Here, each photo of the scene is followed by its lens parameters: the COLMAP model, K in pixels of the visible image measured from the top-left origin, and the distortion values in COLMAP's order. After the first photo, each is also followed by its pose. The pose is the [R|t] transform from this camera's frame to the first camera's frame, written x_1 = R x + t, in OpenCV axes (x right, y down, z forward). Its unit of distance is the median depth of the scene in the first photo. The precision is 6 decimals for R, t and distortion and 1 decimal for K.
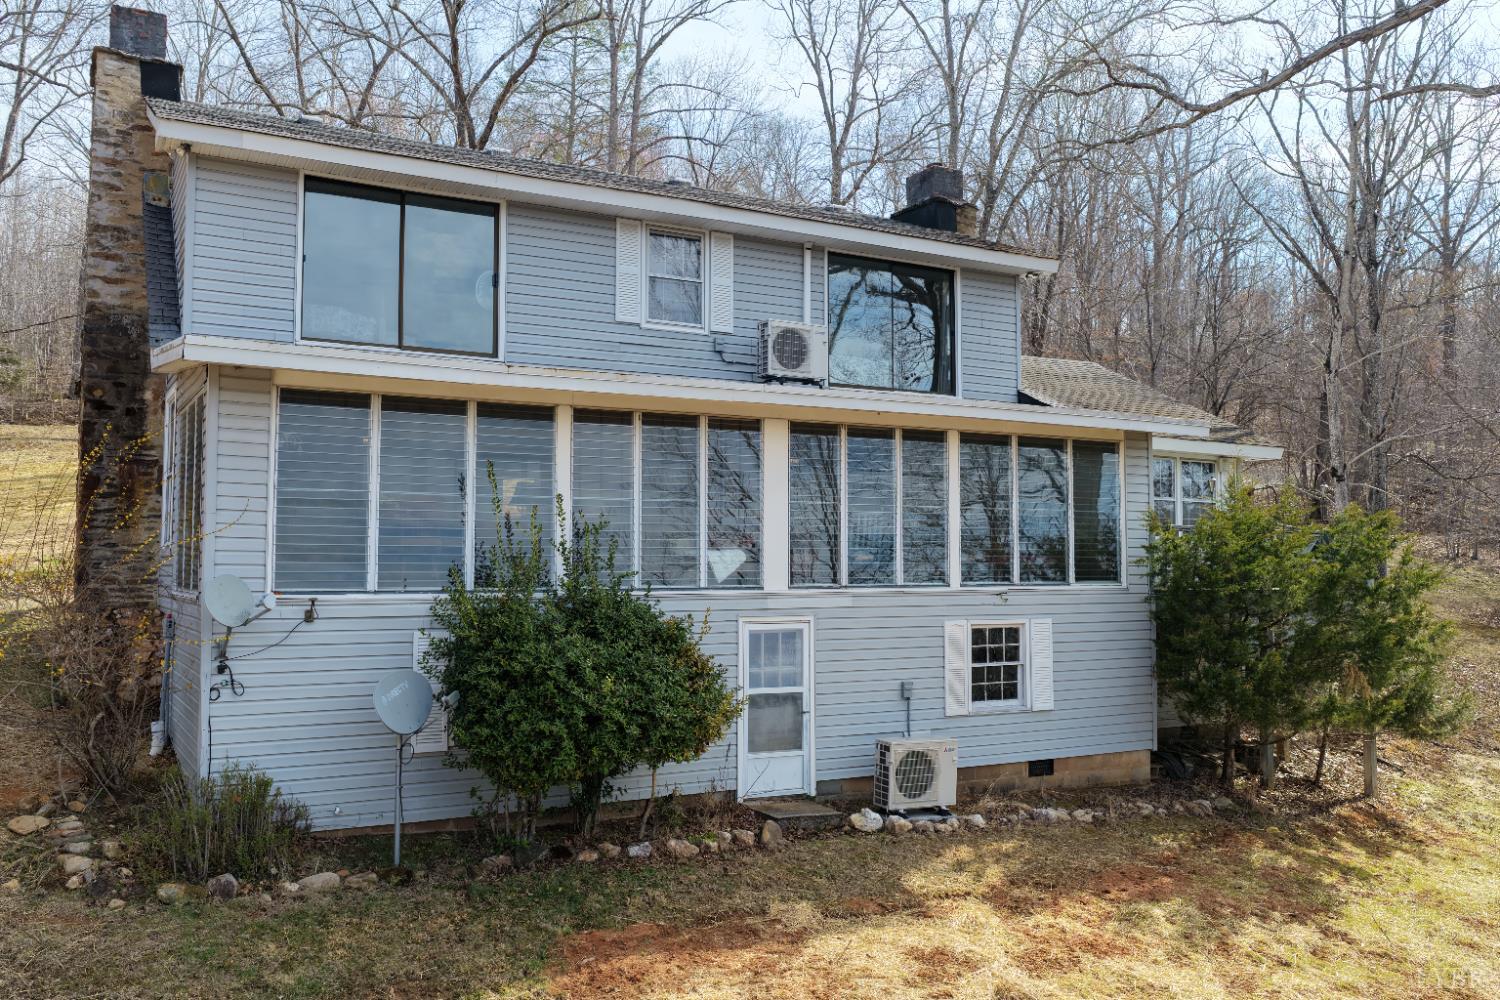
lens RADIAL K [[1234.2, 0, 750.0], [0, 1234.2, 500.0], [0, 0, 1]] dist [-0.007734, 0.019619]
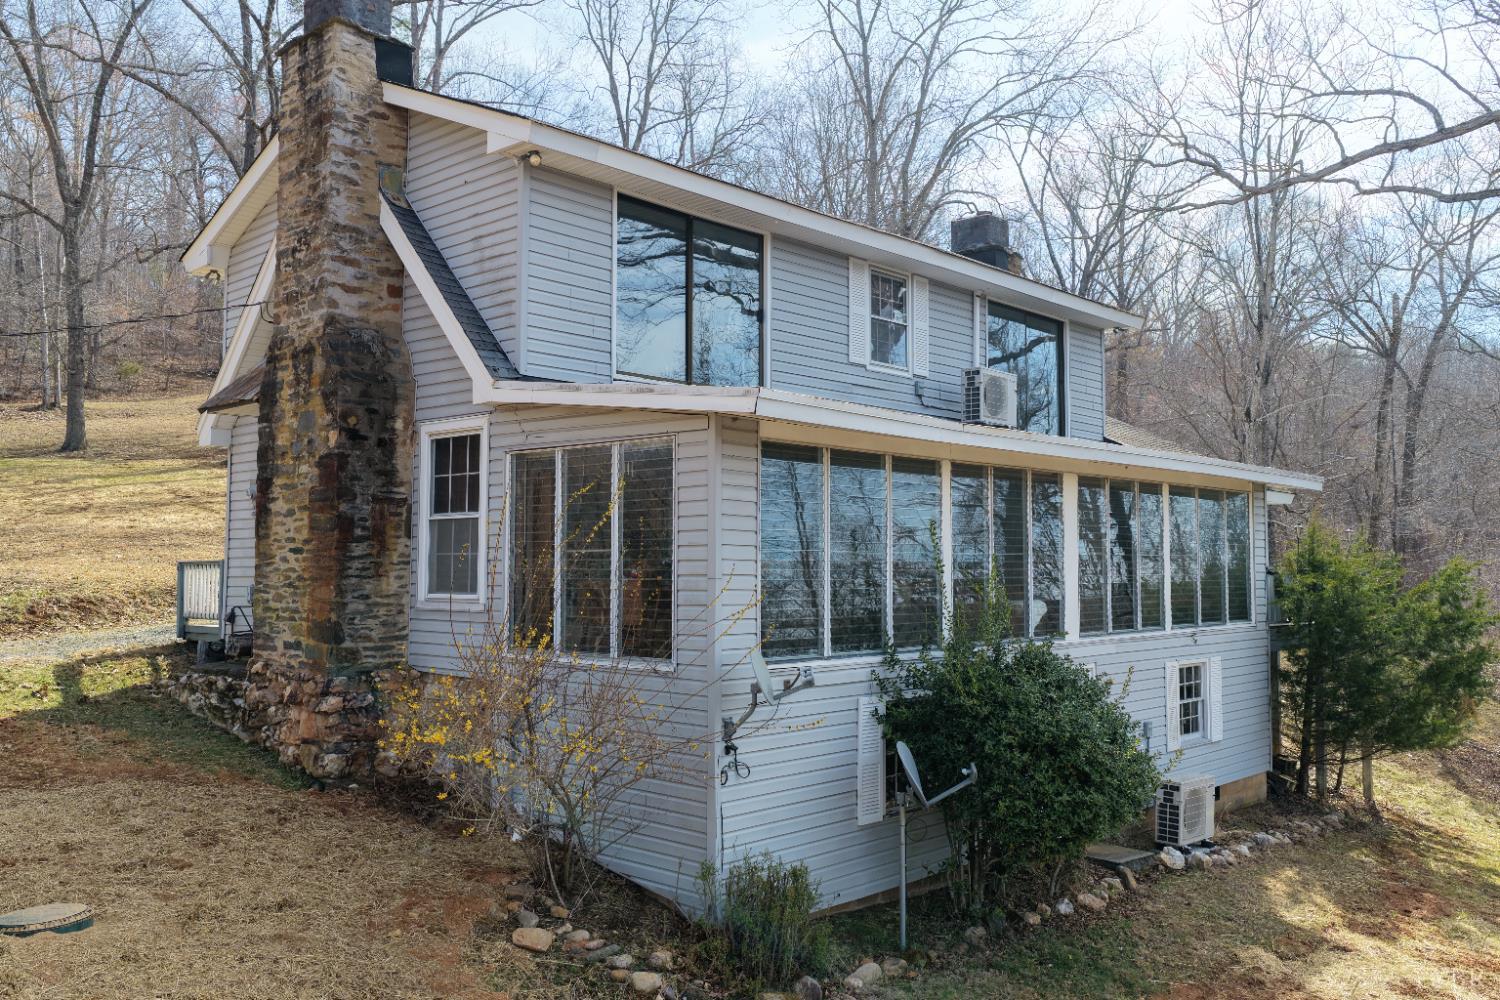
lens RADIAL K [[1234.2, 0, 750.0], [0, 1234.2, 500.0], [0, 0, 1]] dist [-0.007734, 0.019619]
pose [[0.954058, 0.018364, 0.299059, -0.502928], [-0.018609, 0.999825, -0.002031, -0.033510], [-0.299044, -0.003627, 0.954232, 0.090889]]
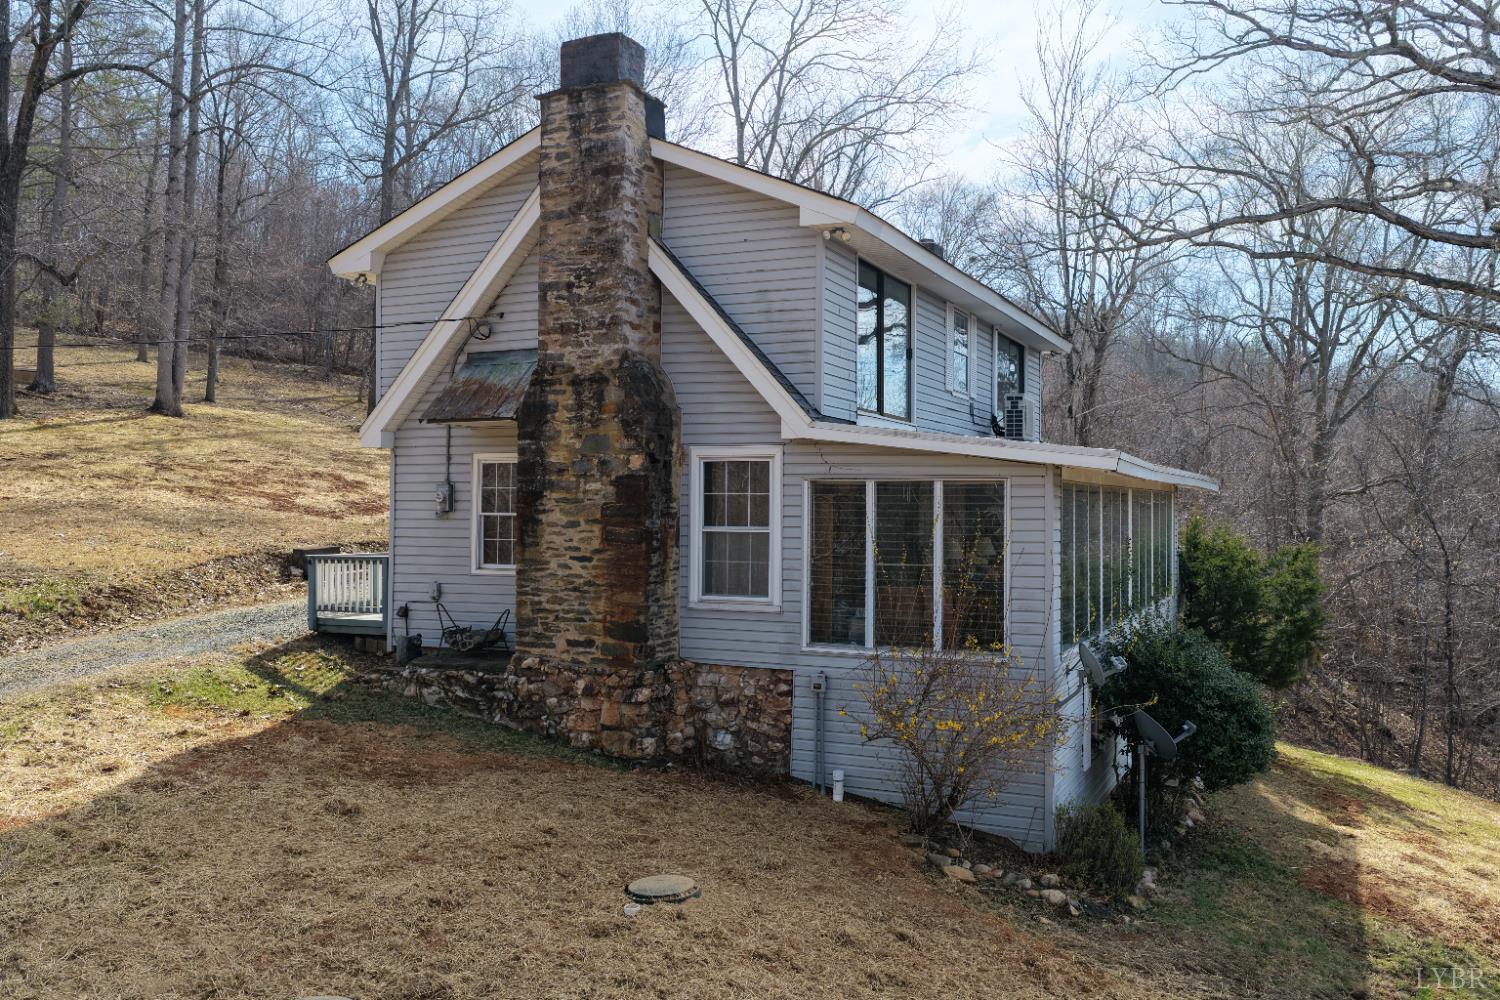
lens RADIAL K [[1234.2, 0, 750.0], [0, 1234.2, 500.0], [0, 0, 1]] dist [-0.007734, 0.019619]
pose [[0.814502, 0.009936, 0.580076, -0.998702], [-0.037973, 0.998622, 0.036214, -0.079630], [-0.578917, -0.051523, 0.813757, 0.150559]]
